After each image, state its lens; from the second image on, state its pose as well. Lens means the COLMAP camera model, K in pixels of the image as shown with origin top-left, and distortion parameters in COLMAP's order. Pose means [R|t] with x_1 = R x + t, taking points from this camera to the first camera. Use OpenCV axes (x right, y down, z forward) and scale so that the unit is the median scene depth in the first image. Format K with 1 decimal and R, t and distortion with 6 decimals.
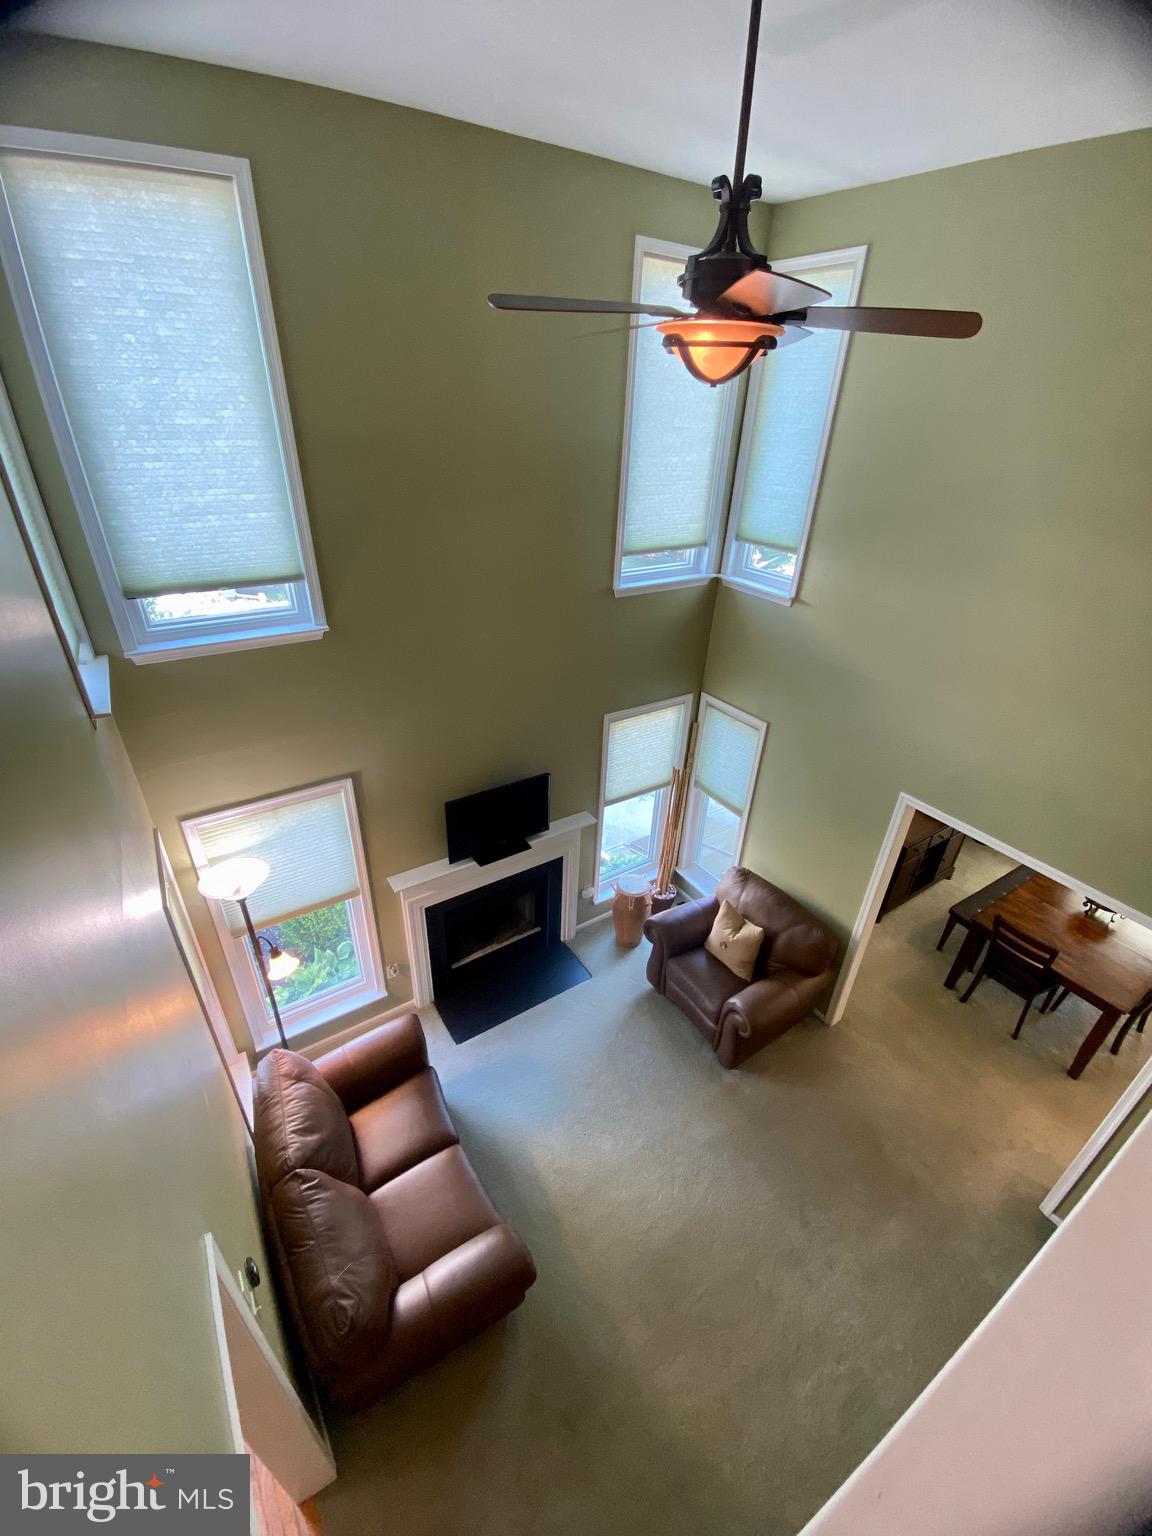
lens RADIAL K [[632.5, 0, 570.9], [0, 632.5, 753.2], [0, 0, 1]] dist [0.013514, -0.002840]
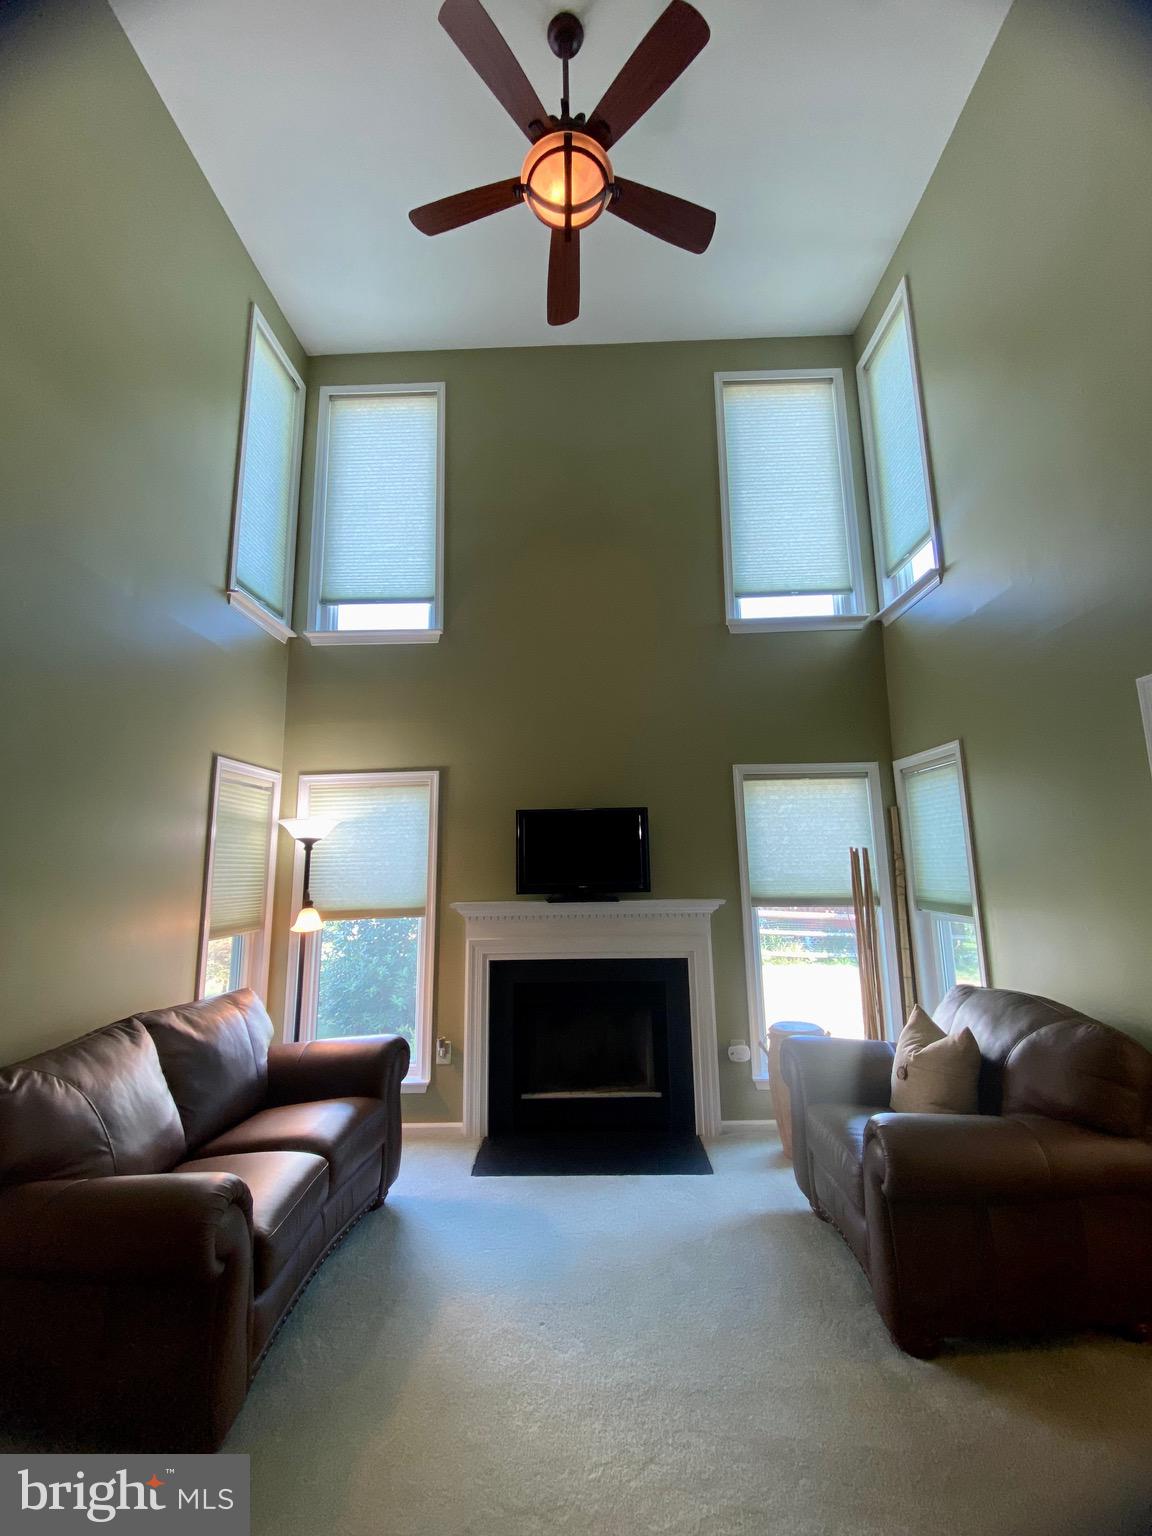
lens RADIAL K [[632.5, 0, 575.0], [0, 632.5, 763.5], [0, 0, 1]] dist [0.013514, -0.002840]
pose [[0.820869, -0.142973, -0.552932, 0.369072], [-0.240102, 0.792053, -0.561252, 0.490955], [0.518195, 0.593474, 0.615843, 0.397839]]
